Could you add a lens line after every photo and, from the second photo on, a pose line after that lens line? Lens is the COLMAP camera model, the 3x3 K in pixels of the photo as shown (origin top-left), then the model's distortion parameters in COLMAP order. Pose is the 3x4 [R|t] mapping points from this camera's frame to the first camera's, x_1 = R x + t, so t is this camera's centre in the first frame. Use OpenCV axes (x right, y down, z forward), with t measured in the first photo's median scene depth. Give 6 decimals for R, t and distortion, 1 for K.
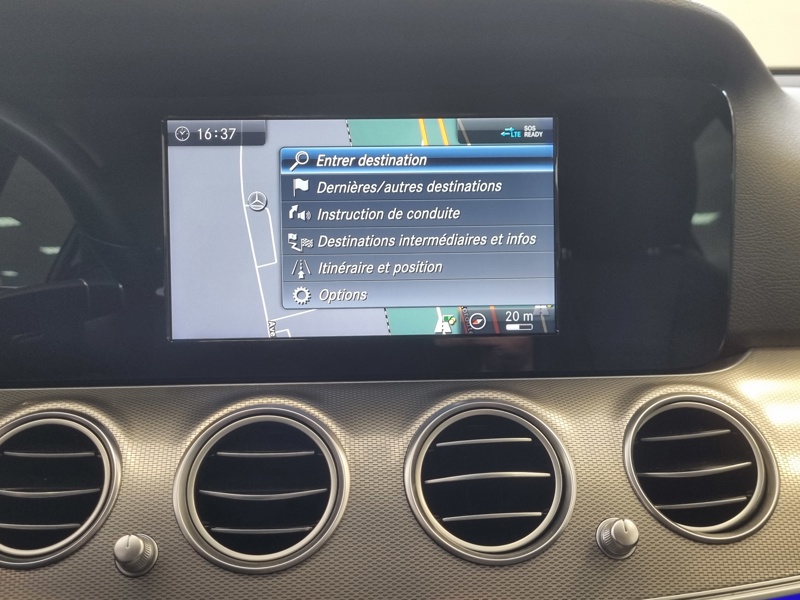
lens RADIAL K [[915.2, 0, 397.6], [0, 915.2, 290.0], [0, 0, 1]] dist [0.017662, 0.000000]
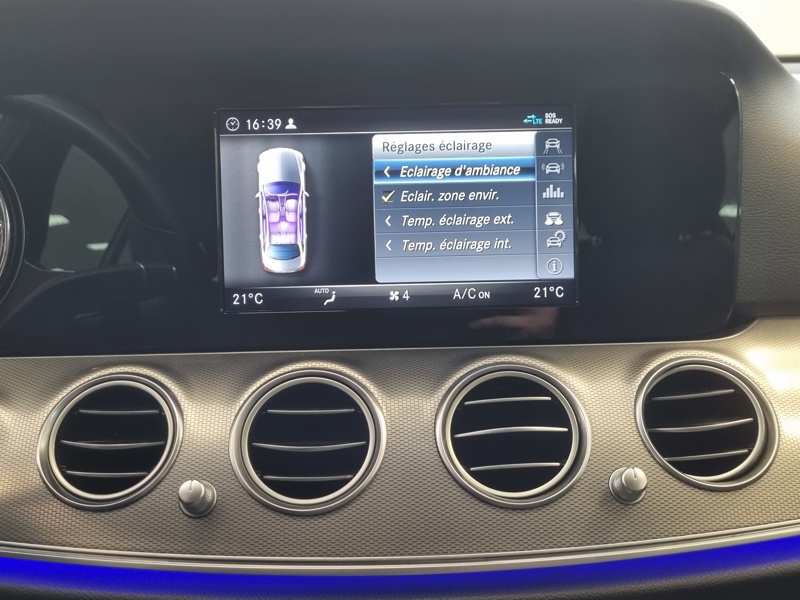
lens RADIAL K [[915.2, 0, 406.5], [0, 915.2, 298.2], [0, 0, 1]] dist [0.017662, 0.000000]
pose [[0.999437, -0.006211, -0.032974, 0.009782], [0.006754, 0.999843, 0.016391, 0.024064], [0.032867, -0.016604, 0.999322, -0.107596]]
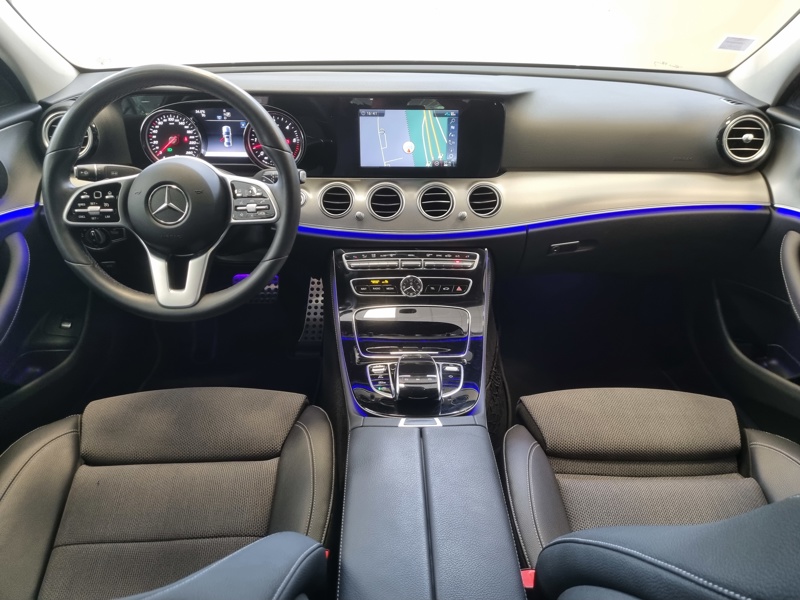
lens RADIAL K [[609.8, 0, 411.8], [0, 609.8, 300.8], [0, 0, 1]] dist [0.050341, -0.040940]
pose [[0.999500, 0.028650, -0.013404, 0.035911], [-0.022445, 0.941007, 0.337642, -0.347619], [0.022287, -0.337172, 0.941179, -1.980954]]
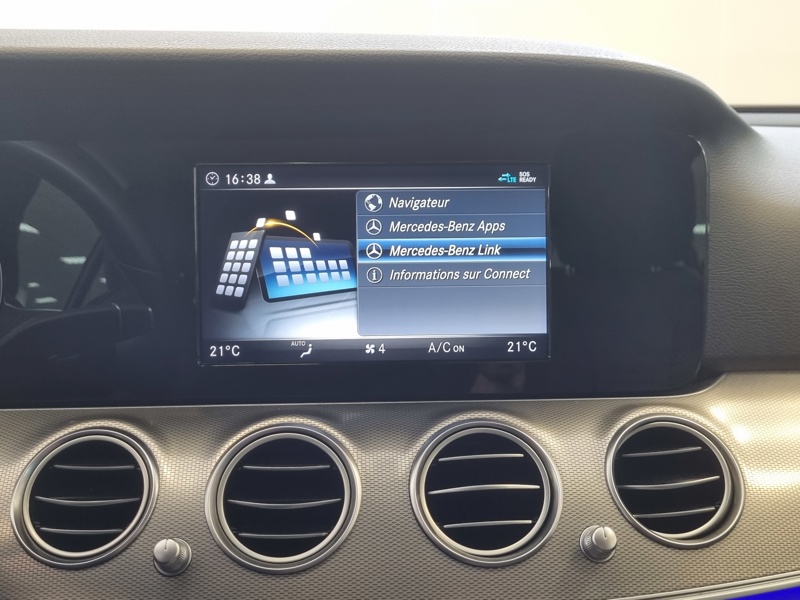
lens RADIAL K [[915.2, 0, 408.4], [0, 915.2, 289.1], [0, 0, 1]] dist [0.017662, 0.000000]
pose [[0.999992, 0.002636, -0.003017, 0.008354], [-0.002664, 0.999953, -0.009318, -0.030286], [0.002993, 0.009326, 0.999952, -0.127108]]
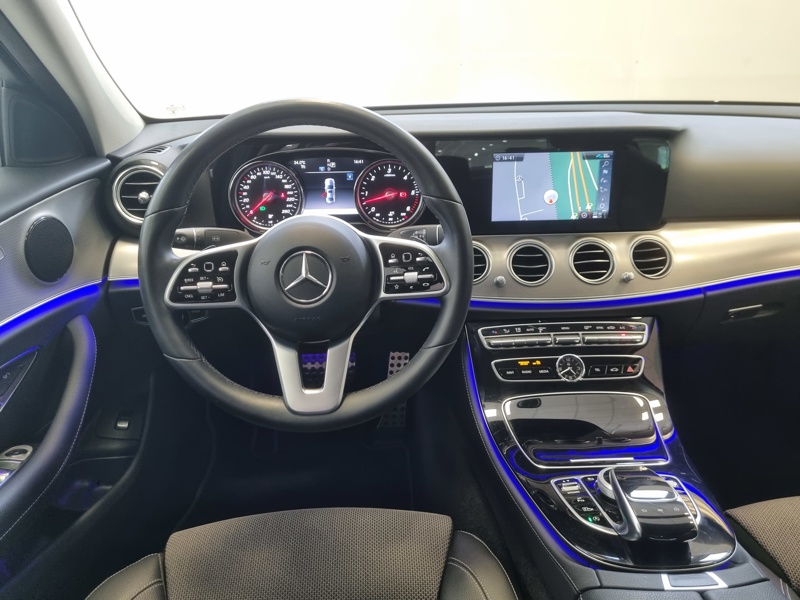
lens RADIAL K [[609.8, 0, 397.4], [0, 609.8, 296.4], [0, 0, 1]] dist [0.050341, -0.040940]
pose [[0.999951, -0.000123, -0.009857, -0.647532], [0.002525, 0.969758, 0.244054, -0.256107], [0.009529, -0.244067, 0.969712, -1.392516]]
